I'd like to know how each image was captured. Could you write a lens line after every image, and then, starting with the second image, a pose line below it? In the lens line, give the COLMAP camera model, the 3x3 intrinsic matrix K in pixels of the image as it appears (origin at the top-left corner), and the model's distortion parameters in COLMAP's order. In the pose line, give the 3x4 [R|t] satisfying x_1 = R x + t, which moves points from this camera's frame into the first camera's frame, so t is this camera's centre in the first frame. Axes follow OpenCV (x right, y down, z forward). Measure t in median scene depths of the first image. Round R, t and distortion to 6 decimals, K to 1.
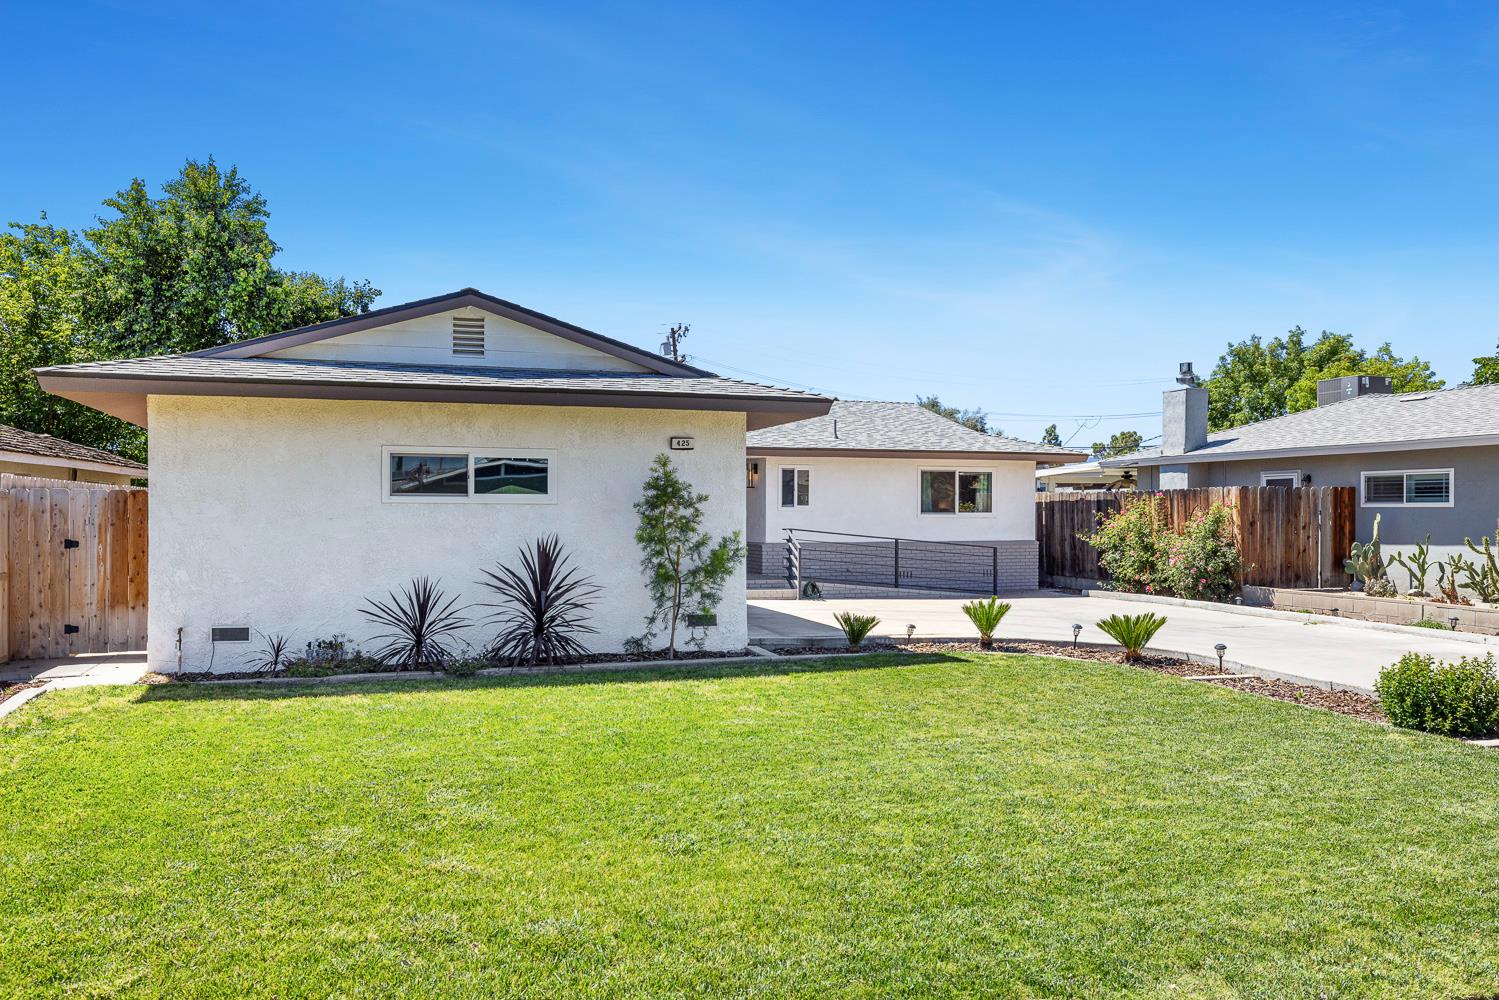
lens RADIAL K [[1132.2, 0, 753.1], [0, 1132.2, 527.8], [0, 0, 1]] dist [0.016935, -0.000220]
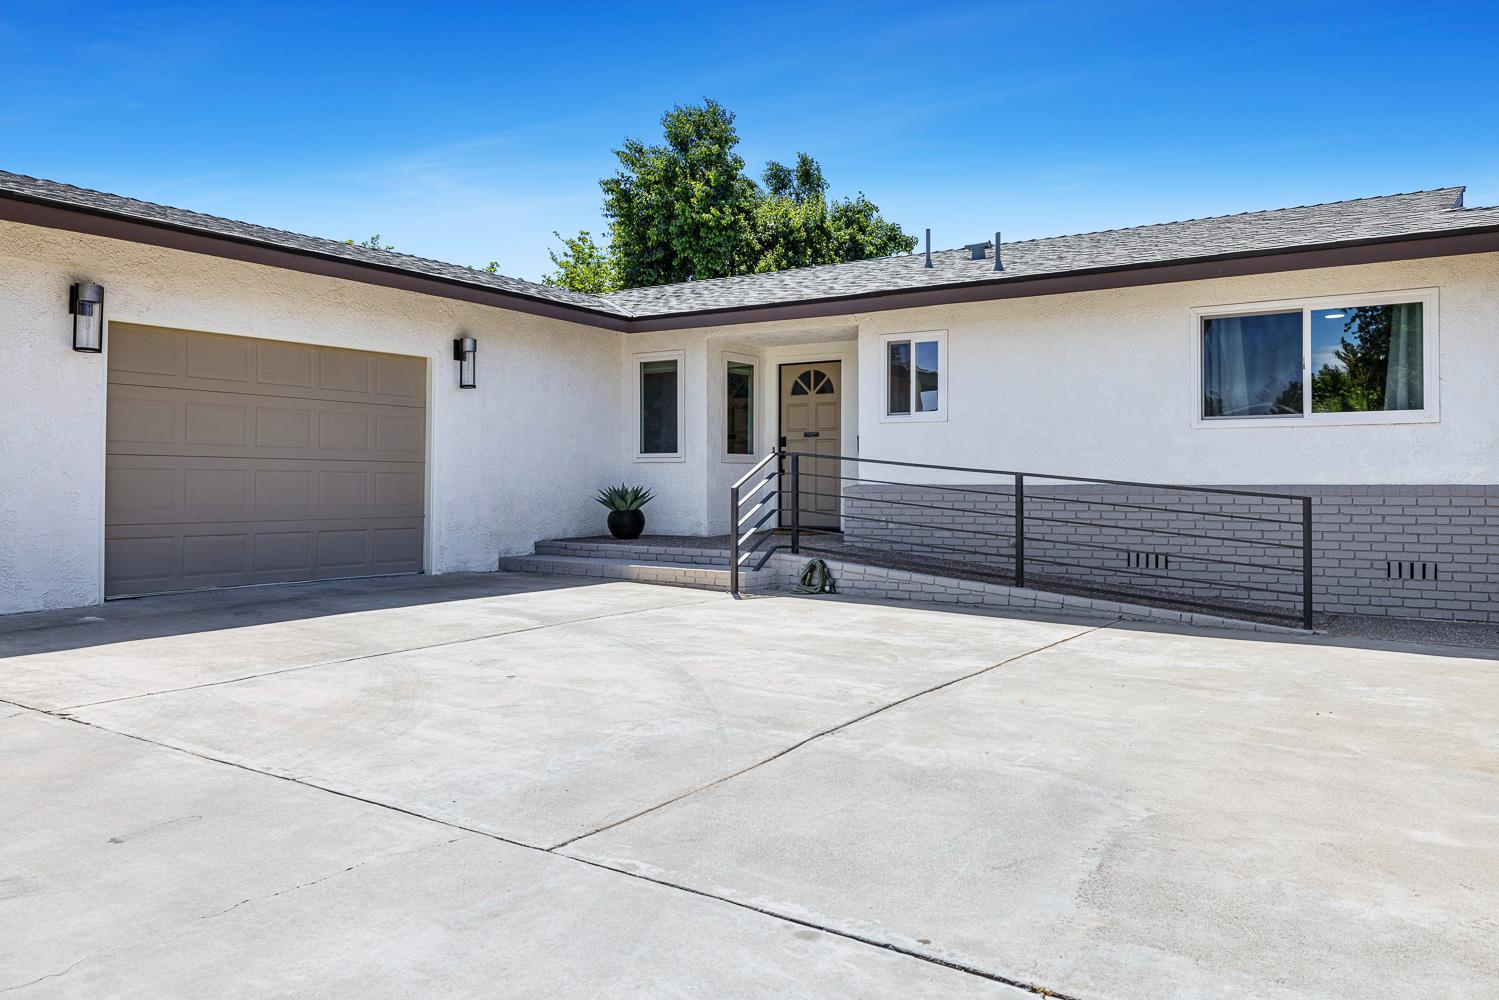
lens RADIAL K [[1082.5, 0, 772.4], [0, 1082.5, 475.0], [0, 0, 1]] dist [0.018425, 0.000992]
pose [[0.613703, -0.007443, -0.789502, 0.421529], [-0.011657, 0.999761, -0.018486, 0.020322], [0.789451, 0.020548, 0.613469, 0.710055]]
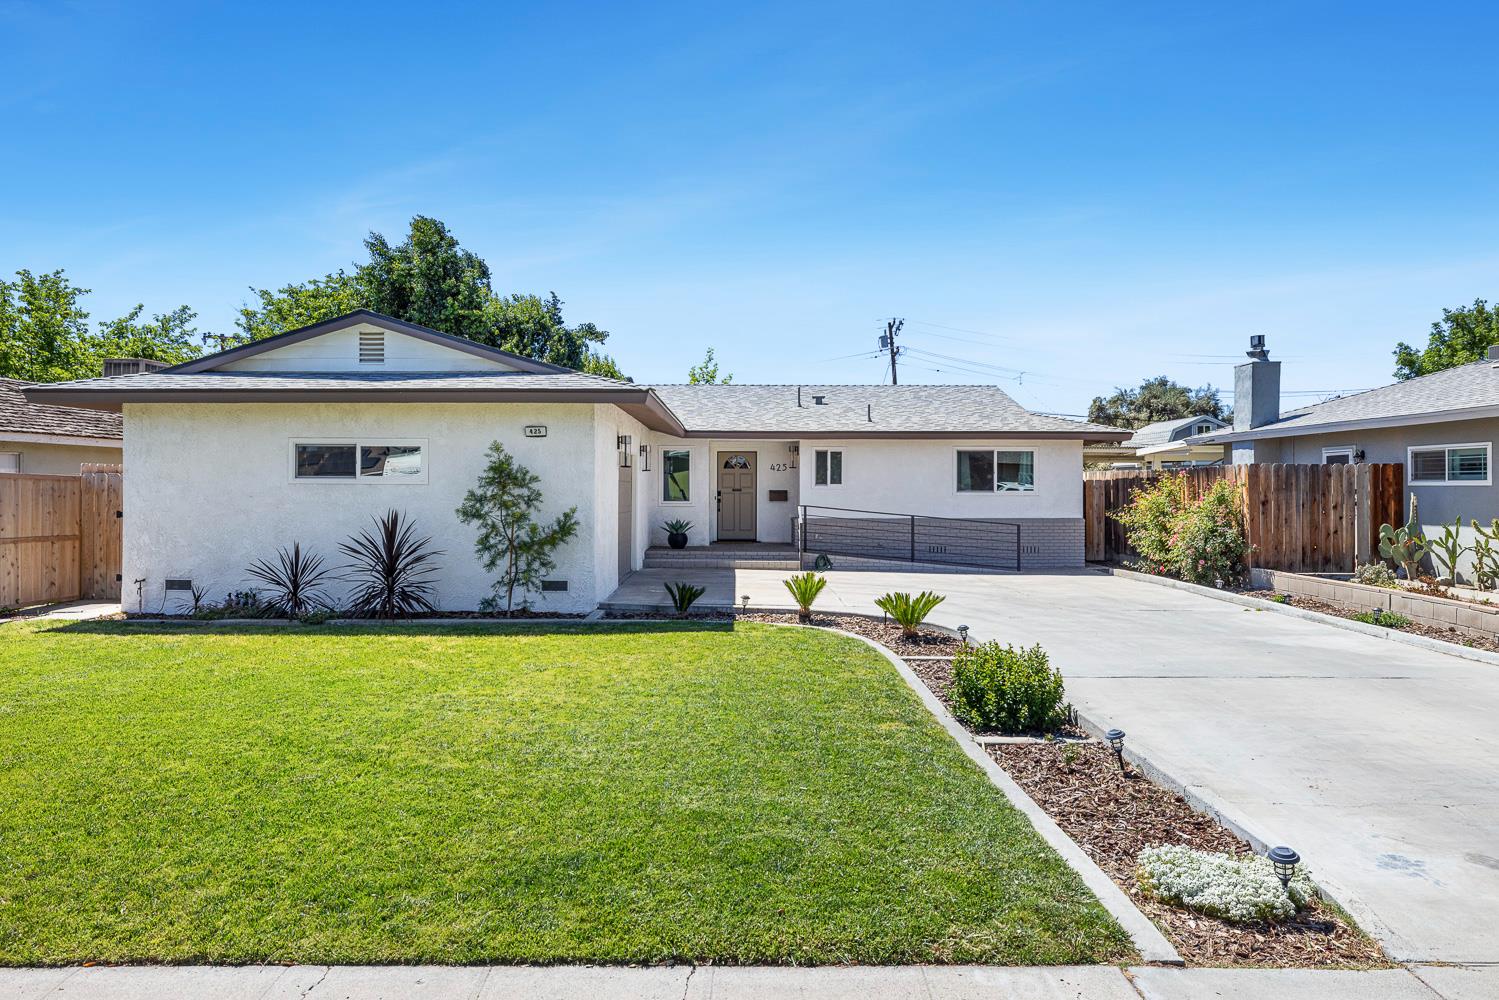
lens RADIAL K [[1009.3, 0, 742.5], [0, 1009.3, 500.1], [0, 0, 1]] dist [0.003561, 0.007072]
pose [[0.948222, 0.003678, -0.317588, 0.292121], [-0.004500, 0.999988, -0.001856, -0.002398], [0.317578, 0.003189, 0.948227, 0.058199]]
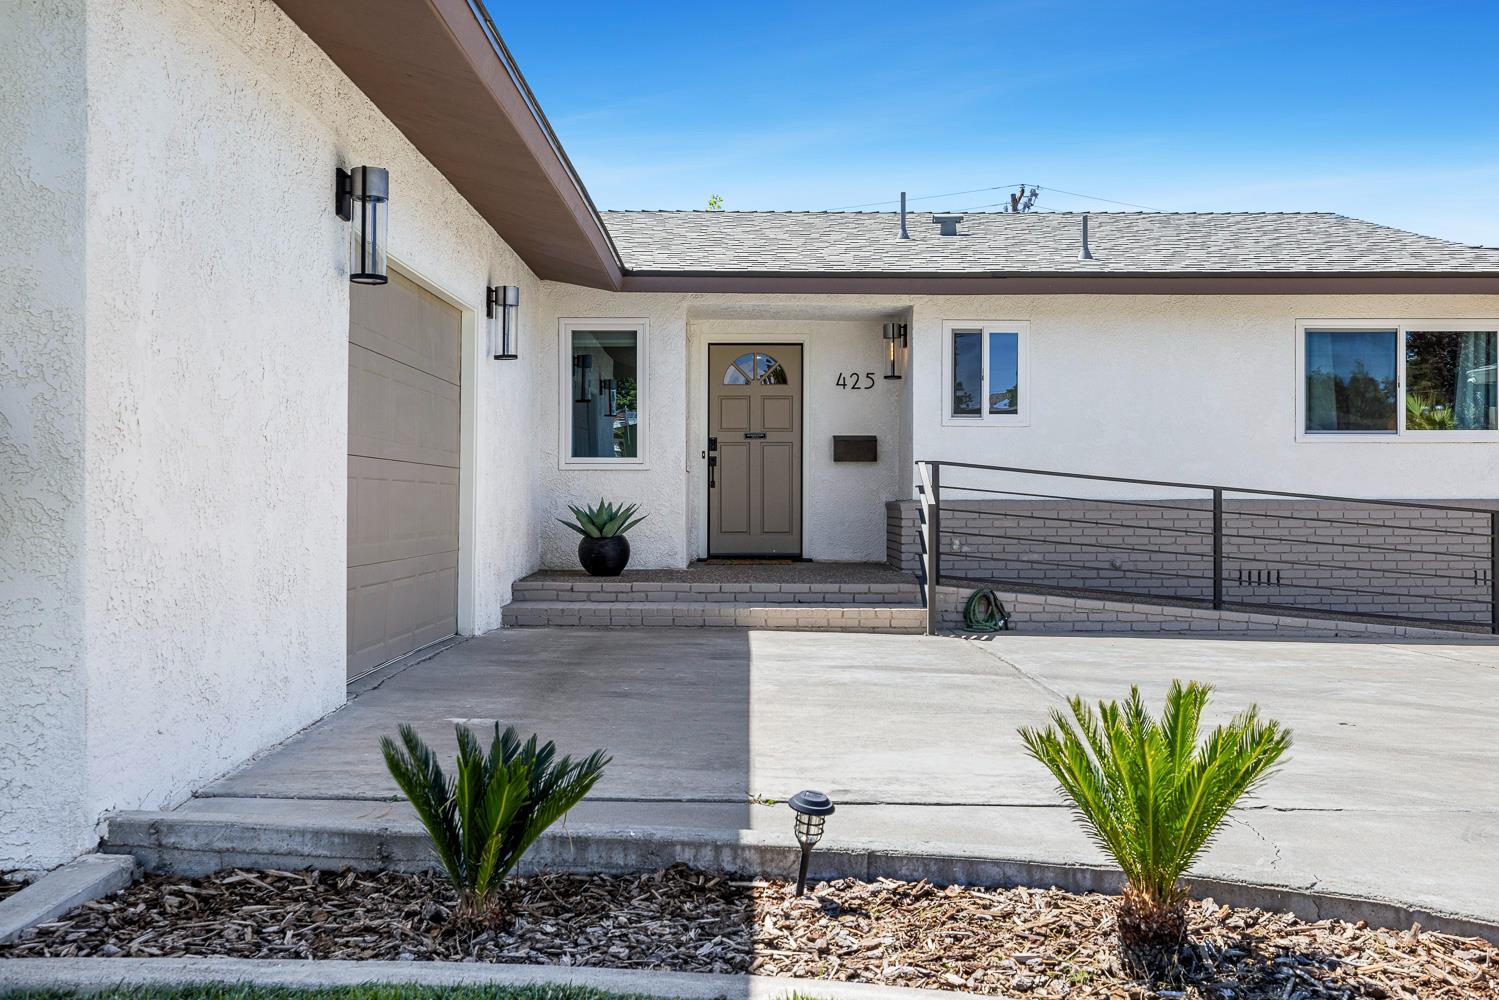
lens RADIAL K [[1439.3, 0, 752.4], [0, 1439.3, 497.6], [0, 0, 1]] dist [-0.000253, 0.000000]
pose [[0.946599, -0.001275, -0.322411, 0.143339], [-0.003201, 0.999906, -0.013353, 0.021858], [0.322397, 0.013672, 0.946506, 0.489622]]
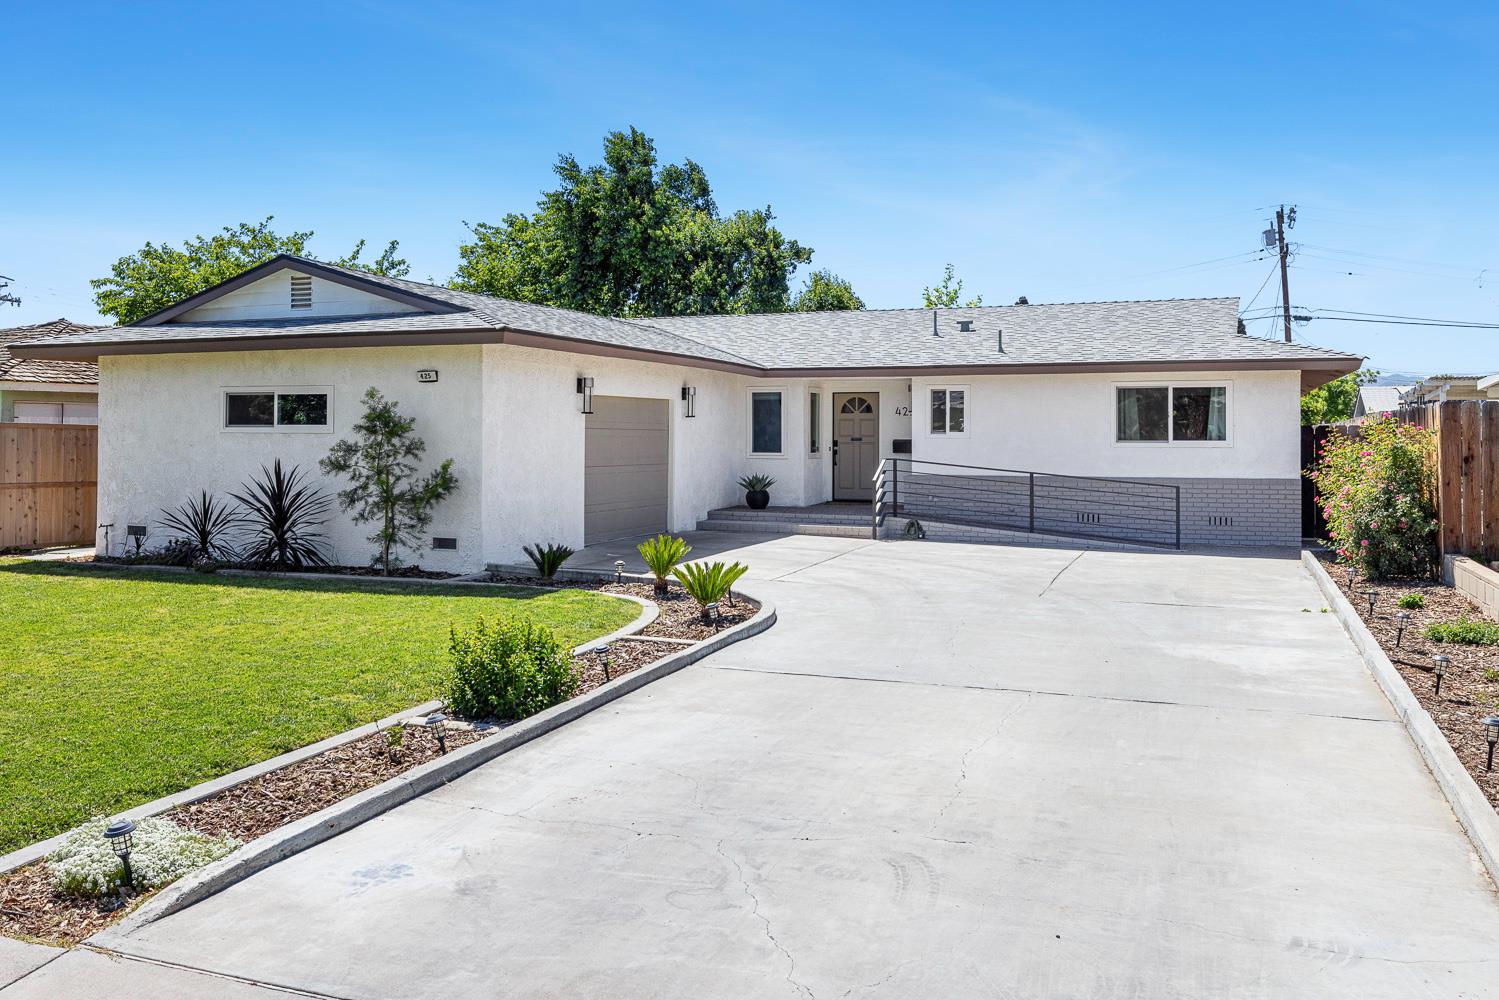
lens RADIAL K [[1245.1, 0, 732.1], [0, 1245.1, 447.9], [0, 0, 1]] dist [0.008932, -0.003615]
pose [[0.761764, 0.006253, -0.647824, 0.578056], [-0.009607, 0.999953, -0.001644, -0.004881], [0.647783, 0.007476, 0.761788, 0.184070]]
